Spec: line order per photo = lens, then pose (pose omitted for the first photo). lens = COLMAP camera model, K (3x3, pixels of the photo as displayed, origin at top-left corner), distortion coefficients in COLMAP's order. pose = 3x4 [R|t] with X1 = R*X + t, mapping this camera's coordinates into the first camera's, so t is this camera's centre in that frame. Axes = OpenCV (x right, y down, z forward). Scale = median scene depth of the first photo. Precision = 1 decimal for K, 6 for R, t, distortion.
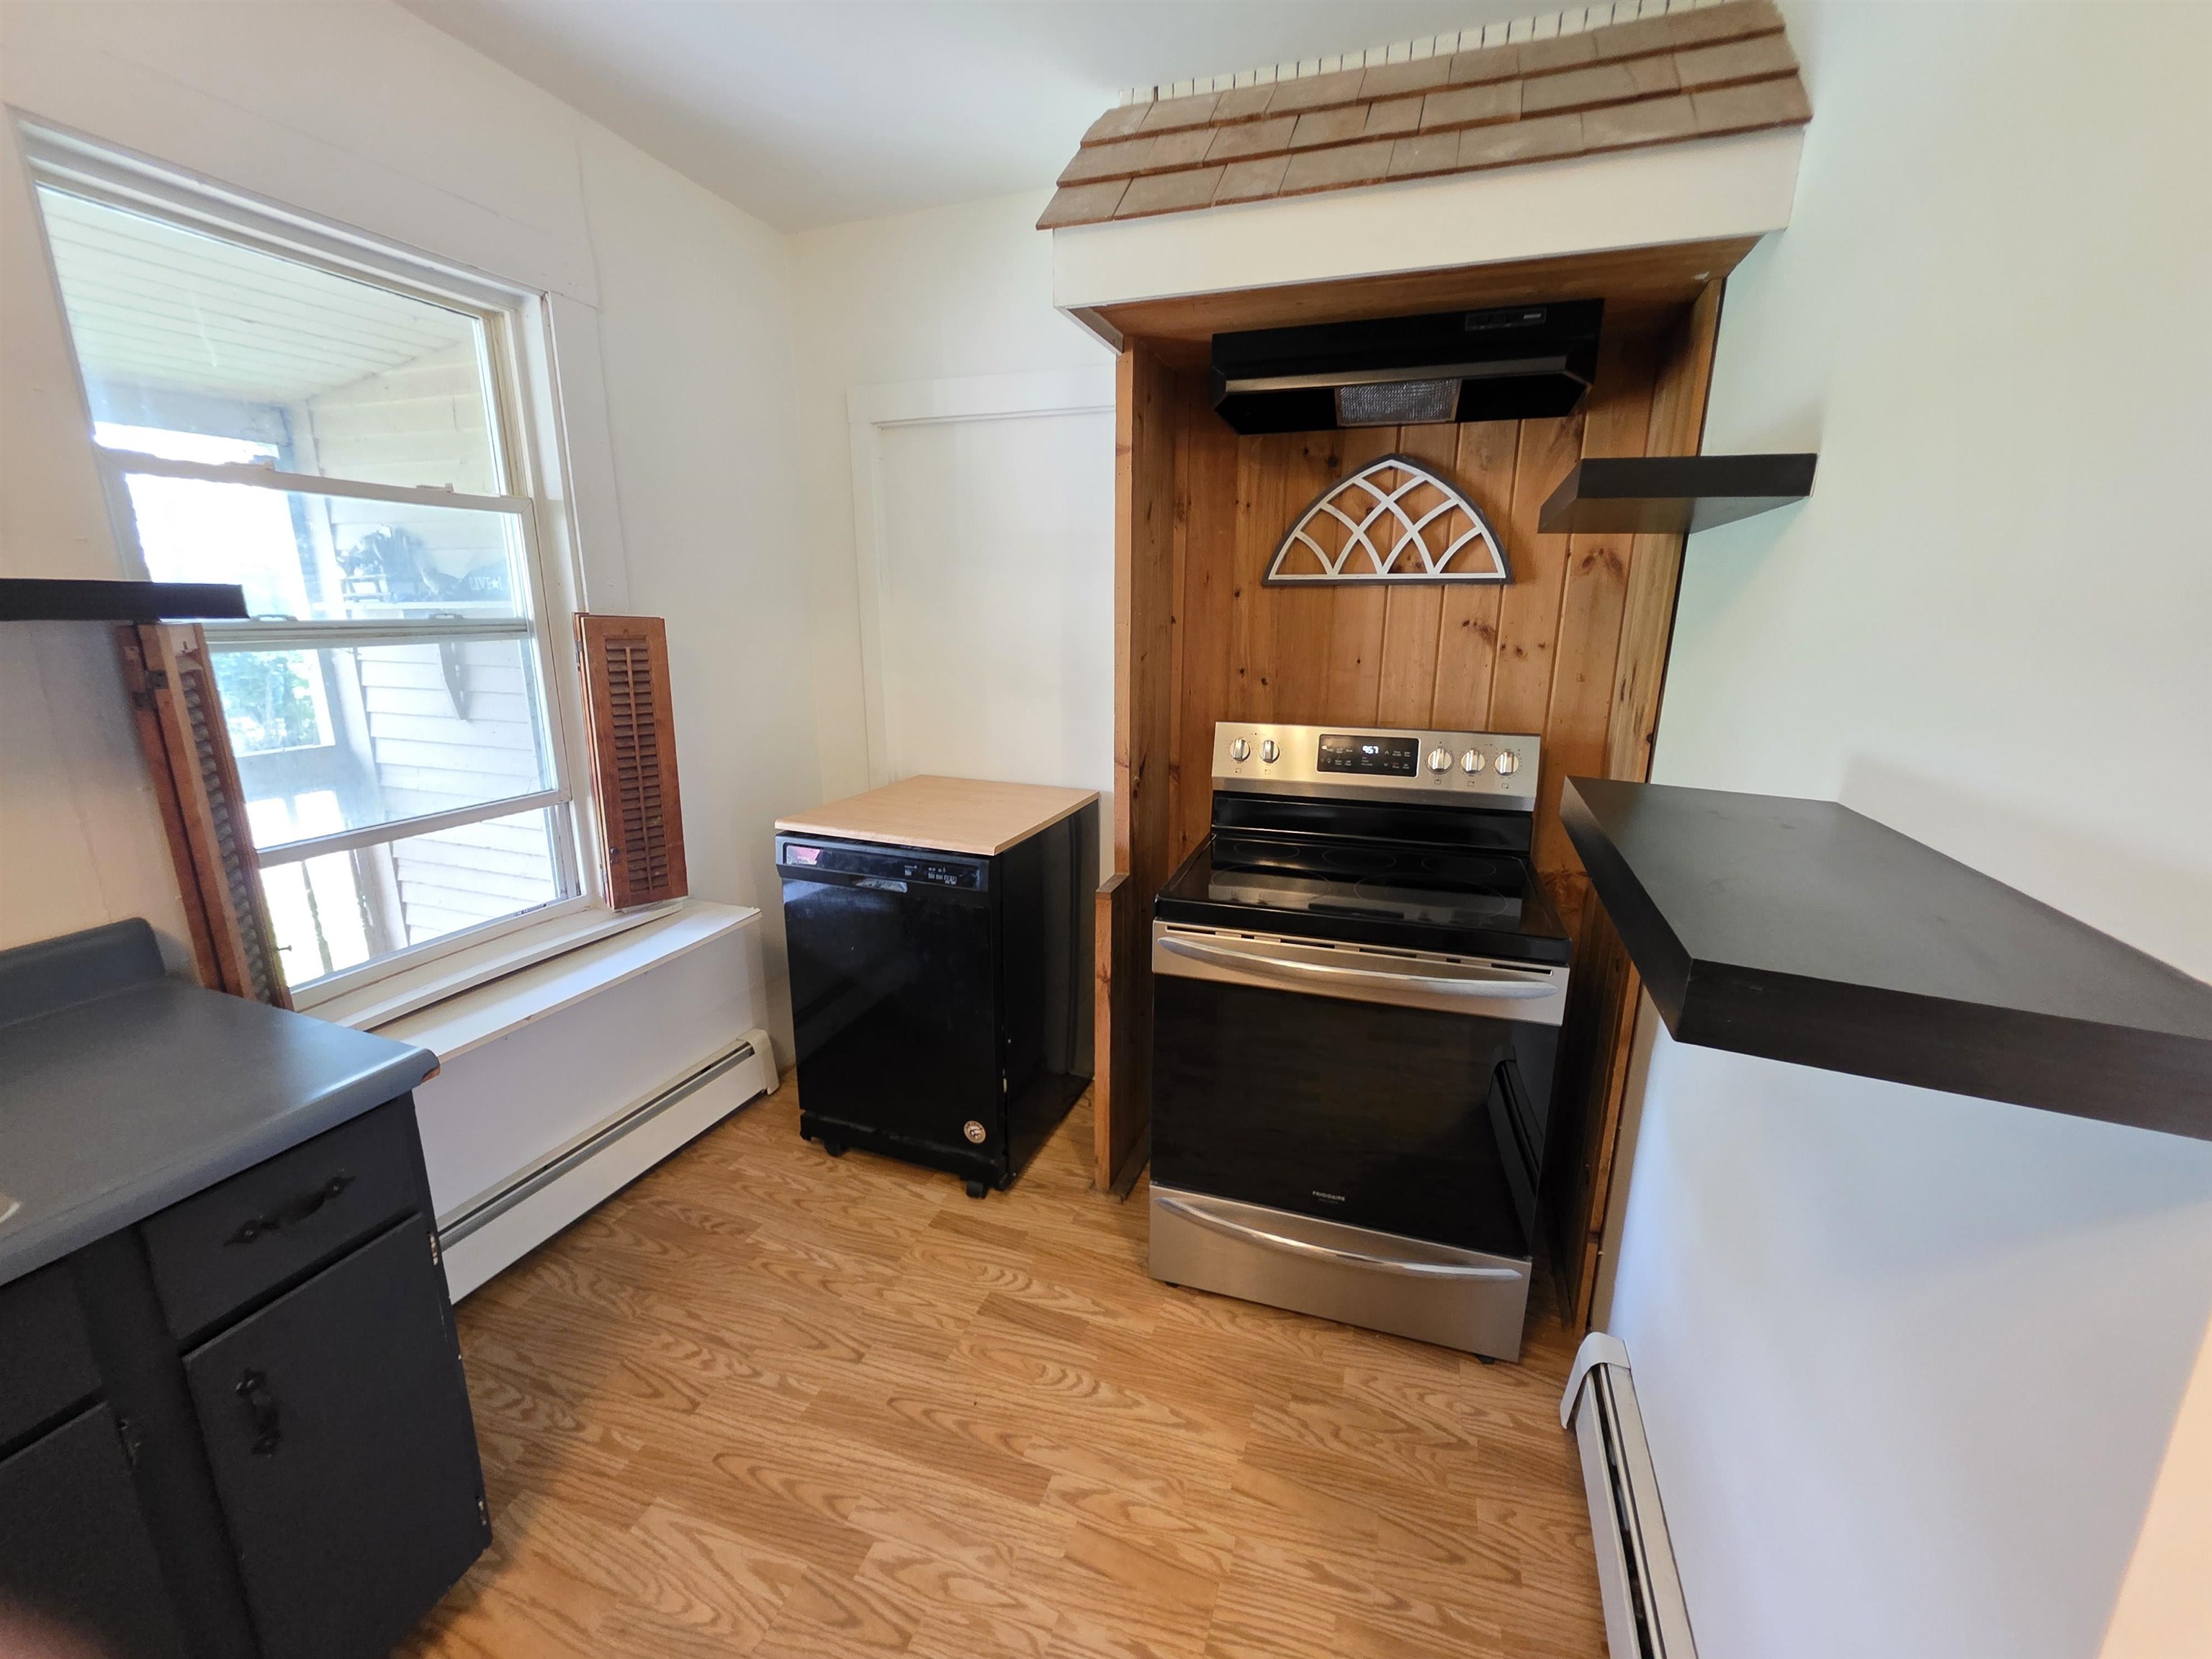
lens RADIAL K [[882.3, 0, 1109.5], [0, 882.3, 823.0], [0, 0, 1]] dist [0.003114, -0.000025]
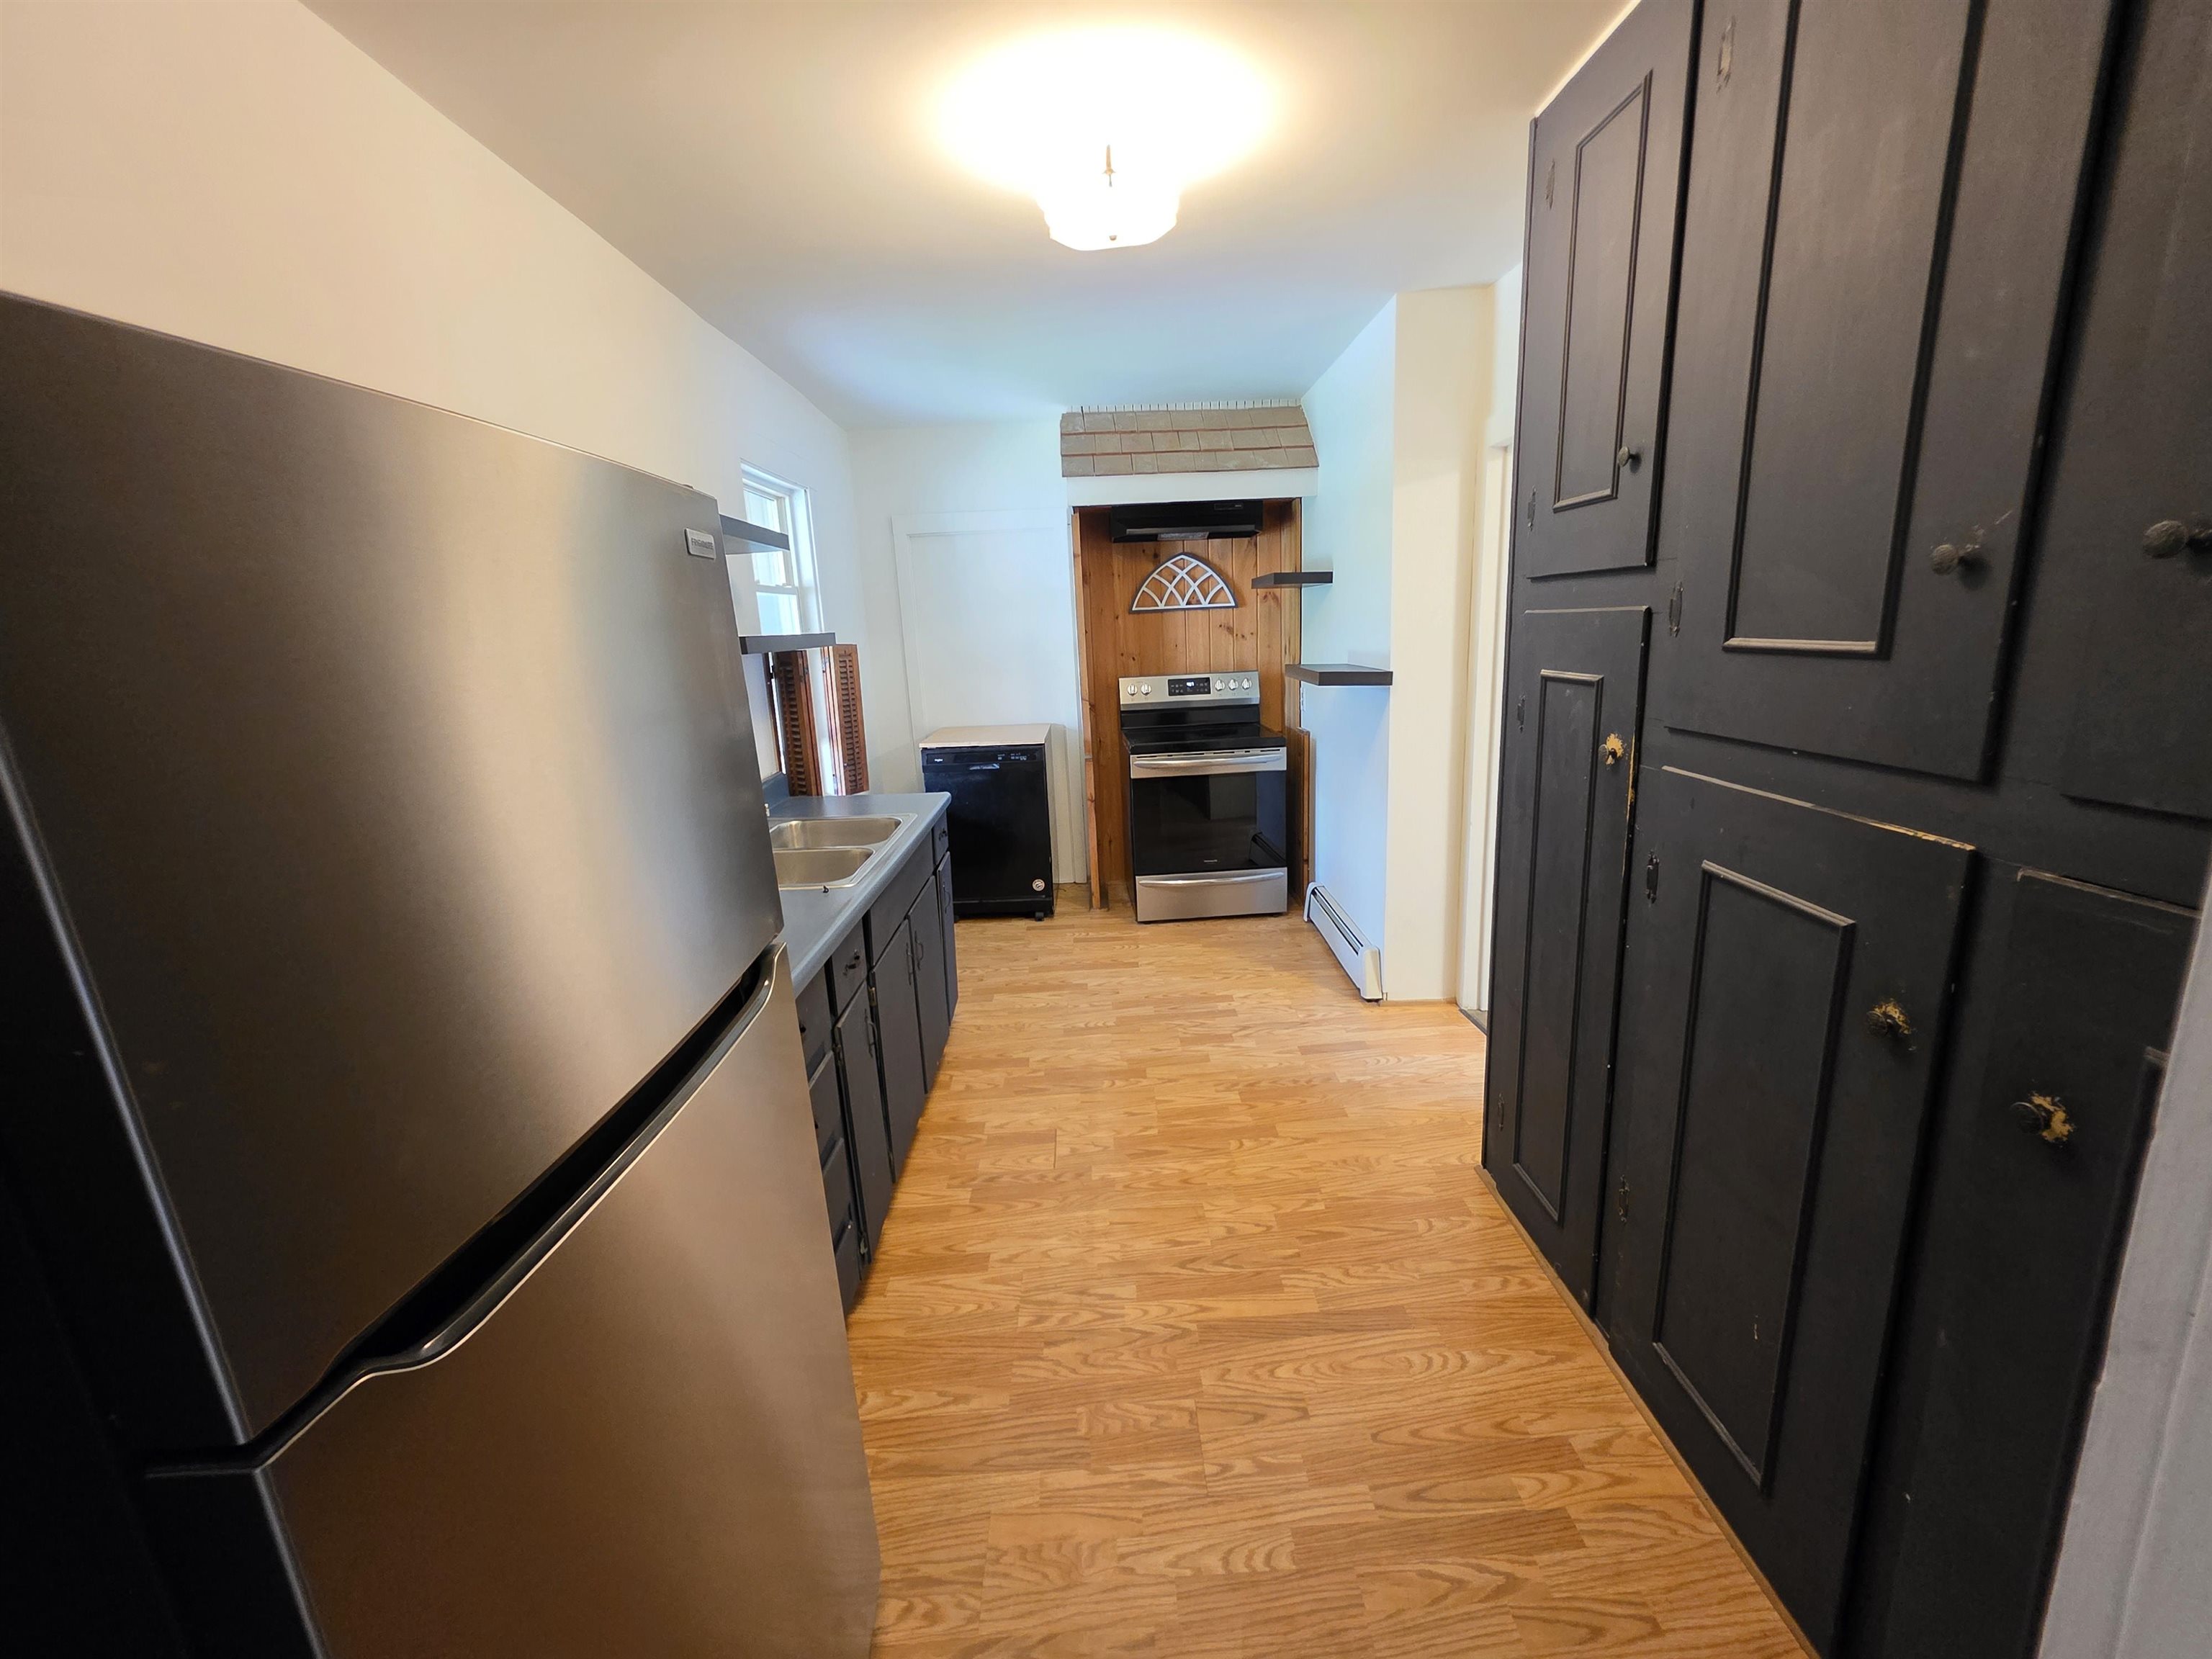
lens RADIAL K [[882.3, 0, 1106.1], [0, 882.3, 828.7], [0, 0, 1]] dist [0.003114, -0.000025]
pose [[0.932132, -0.128598, 0.338514, -0.711936], [0.134379, 0.990909, 0.006410, 0.238682], [-0.336261, 0.039514, 0.940940, -1.024259]]
